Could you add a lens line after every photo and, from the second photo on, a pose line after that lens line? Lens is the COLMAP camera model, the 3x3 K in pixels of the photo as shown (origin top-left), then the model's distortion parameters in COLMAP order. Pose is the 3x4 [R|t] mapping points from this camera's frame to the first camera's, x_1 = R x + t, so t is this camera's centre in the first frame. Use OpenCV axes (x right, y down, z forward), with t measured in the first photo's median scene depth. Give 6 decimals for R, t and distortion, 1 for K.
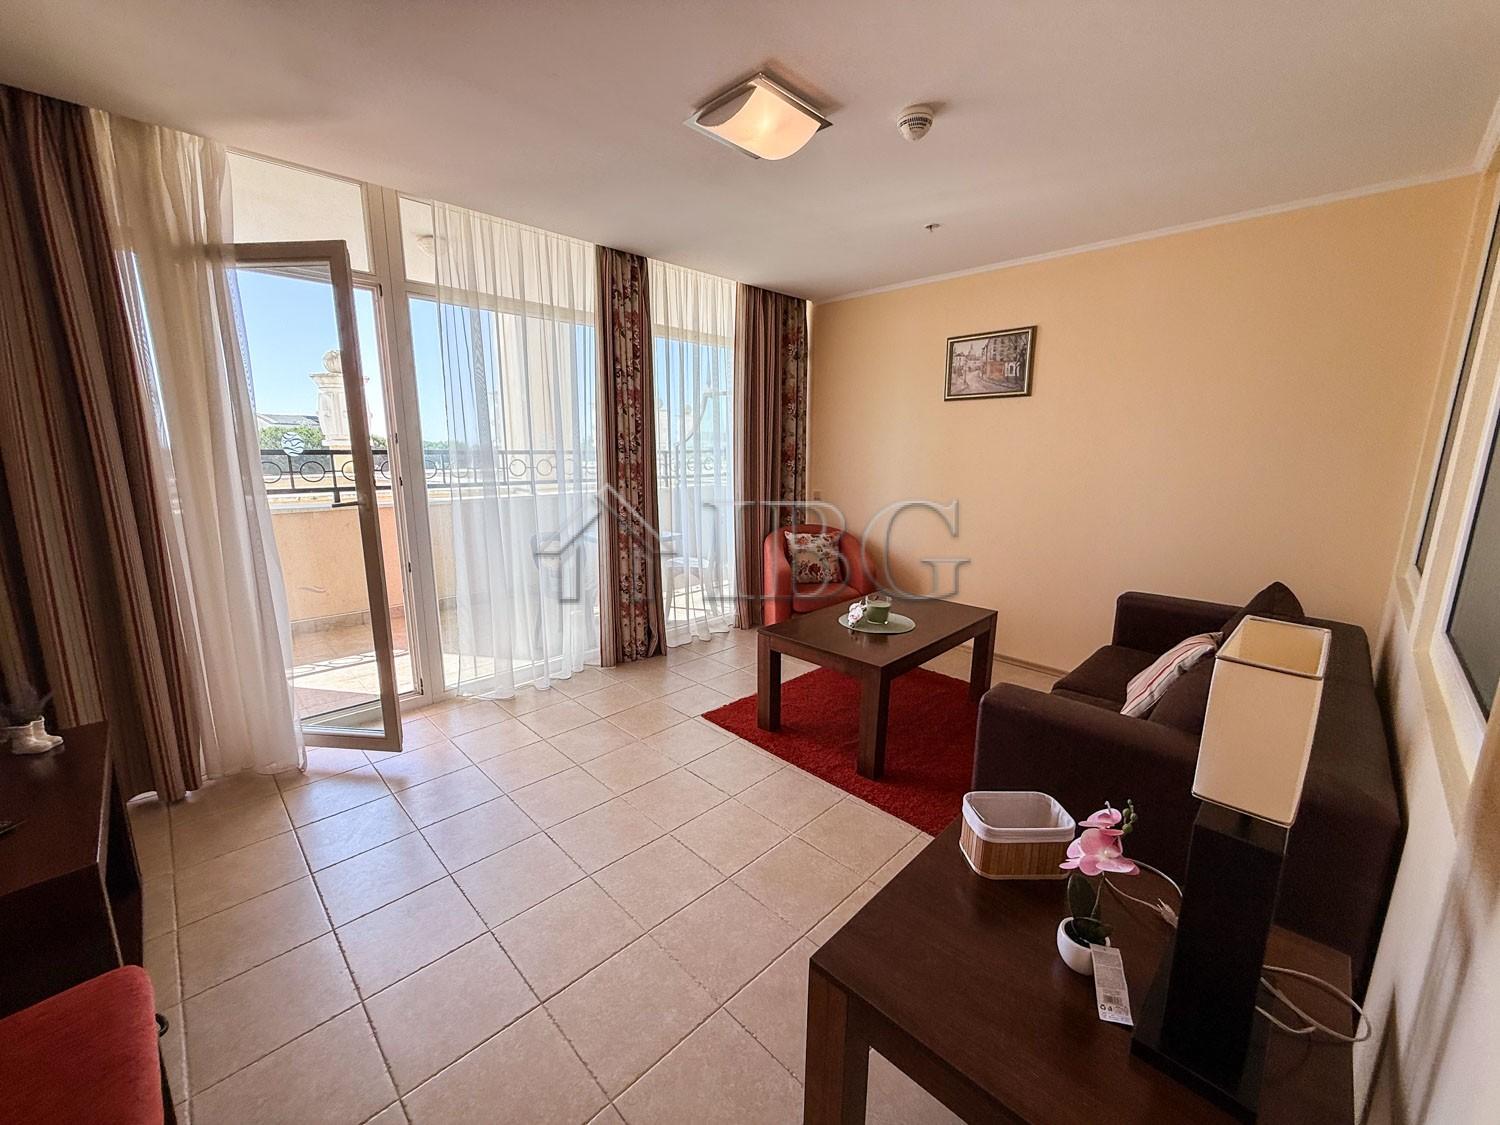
lens RADIAL K [[601.2, 0, 746.8], [0, 601.2, 563.8], [0, 0, 1]] dist [0.000517, 0.000479]
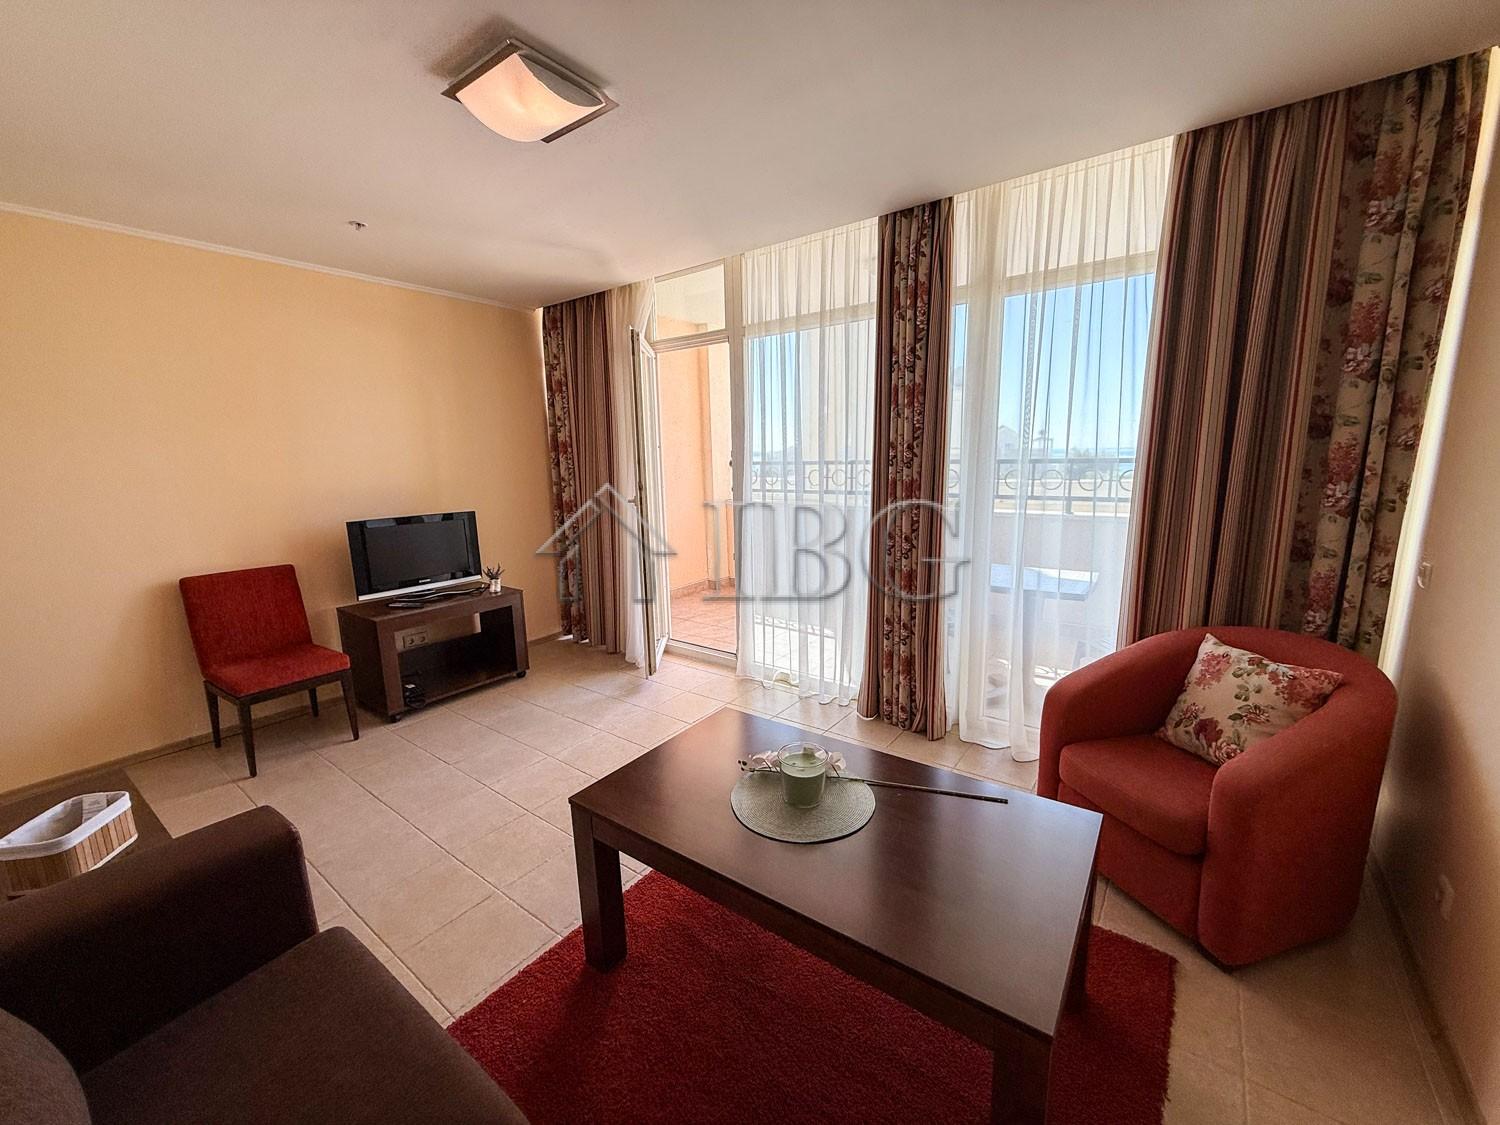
lens RADIAL K [[601.2, 0, 746.0], [0, 601.2, 556.1], [0, 0, 1]] dist [0.000517, 0.000479]
pose [[0.152228, 0.163696, -0.974695, 0.562289], [-0.159447, 0.977338, 0.139237, -0.148036], [0.975399, 0.134217, 0.174879, 0.686213]]
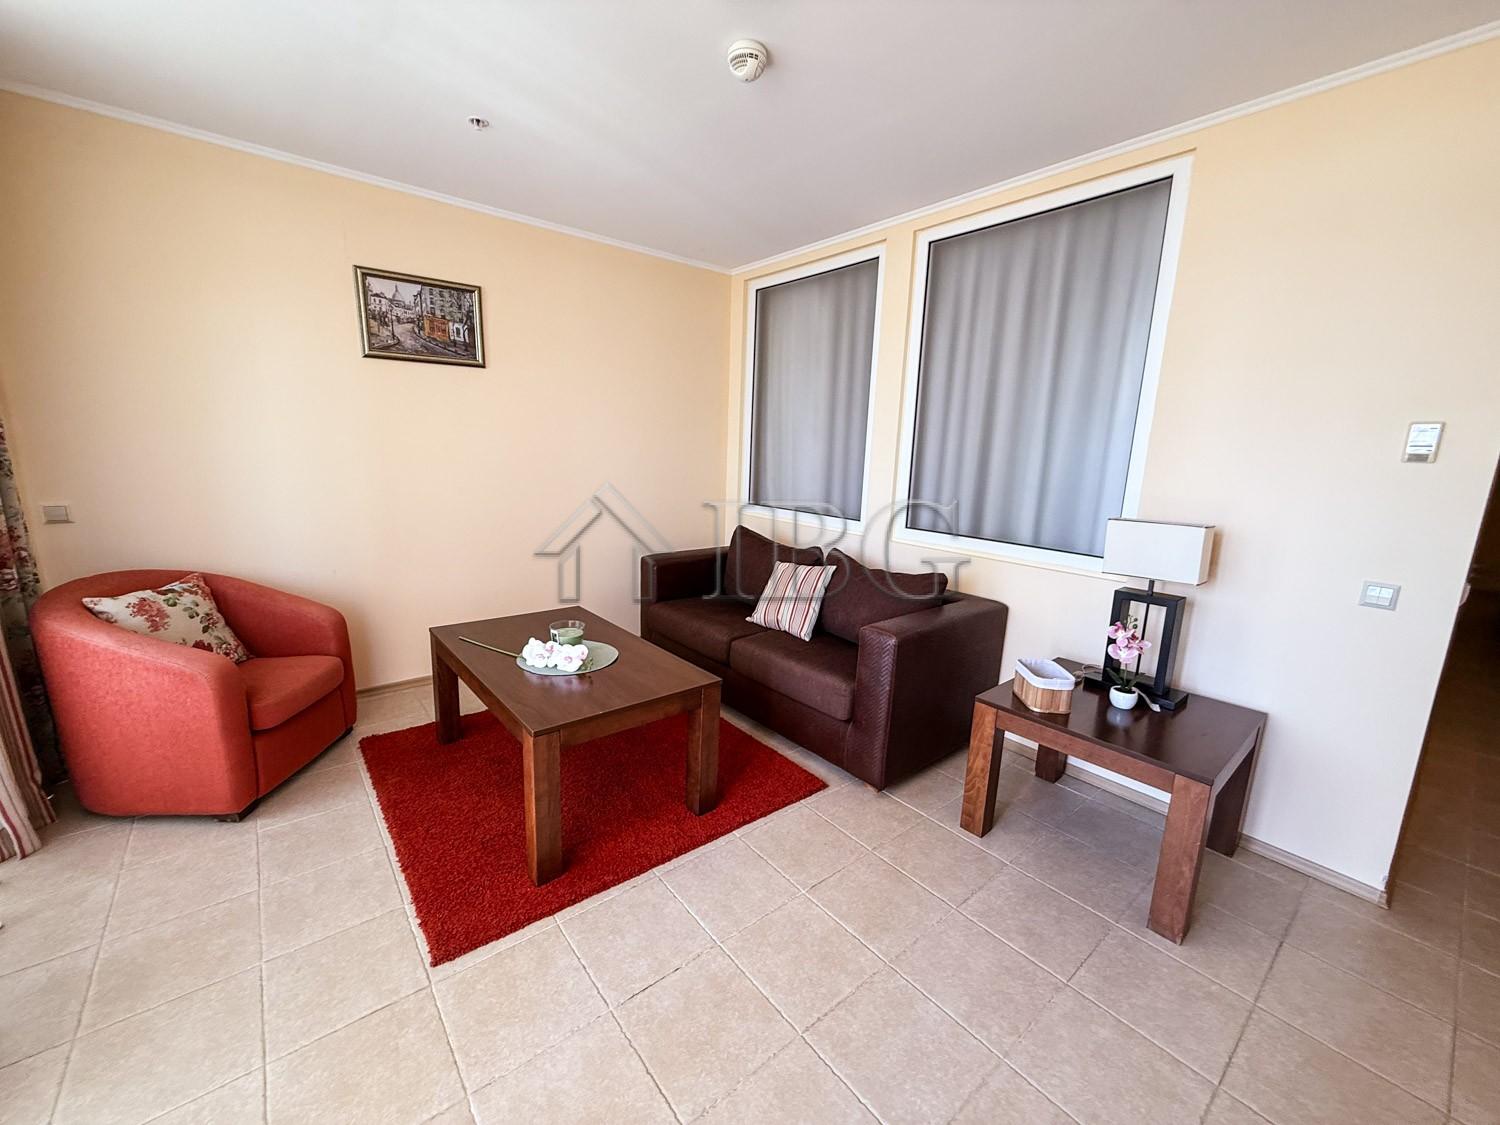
lens RADIAL K [[601.2, 0, 753.0], [0, 601.2, 568.3], [0, 0, 1]] dist [0.000517, 0.000479]
pose [[0.088680, -0.201326, 0.975502, -0.398423], [0.165924, 0.968662, 0.184831, -0.093461], [-0.982143, 0.145469, 0.119306, 0.549126]]
